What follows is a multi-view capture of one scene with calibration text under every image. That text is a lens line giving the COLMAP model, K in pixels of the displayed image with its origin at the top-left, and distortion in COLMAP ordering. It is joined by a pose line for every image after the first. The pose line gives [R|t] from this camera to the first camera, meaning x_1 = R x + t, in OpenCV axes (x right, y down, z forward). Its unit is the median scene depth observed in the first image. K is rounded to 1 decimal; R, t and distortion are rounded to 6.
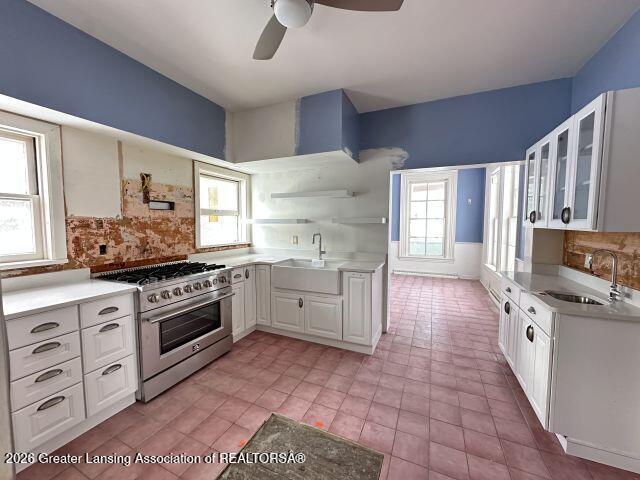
lens RADIAL K [[255.3, 0, 322.0], [0, 255.3, 240.1], [0, 0, 1]] dist [-0.000662, -0.000006]
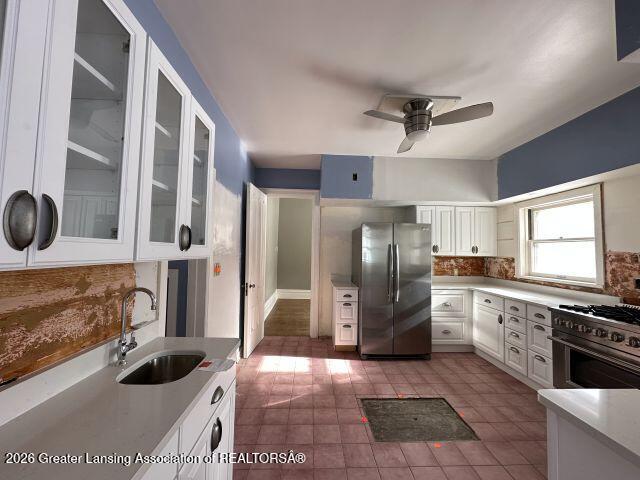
lens RADIAL K [[255.3, 0, 319.2], [0, 255.3, 238.1], [0, 0, 1]] dist [-0.000662, -0.000006]
pose [[-0.900972, -0.038987, -0.432122, 0.828753], [-0.048719, 0.998747, 0.011470, -0.107043], [0.431133, 0.031387, -0.901742, 1.542361]]
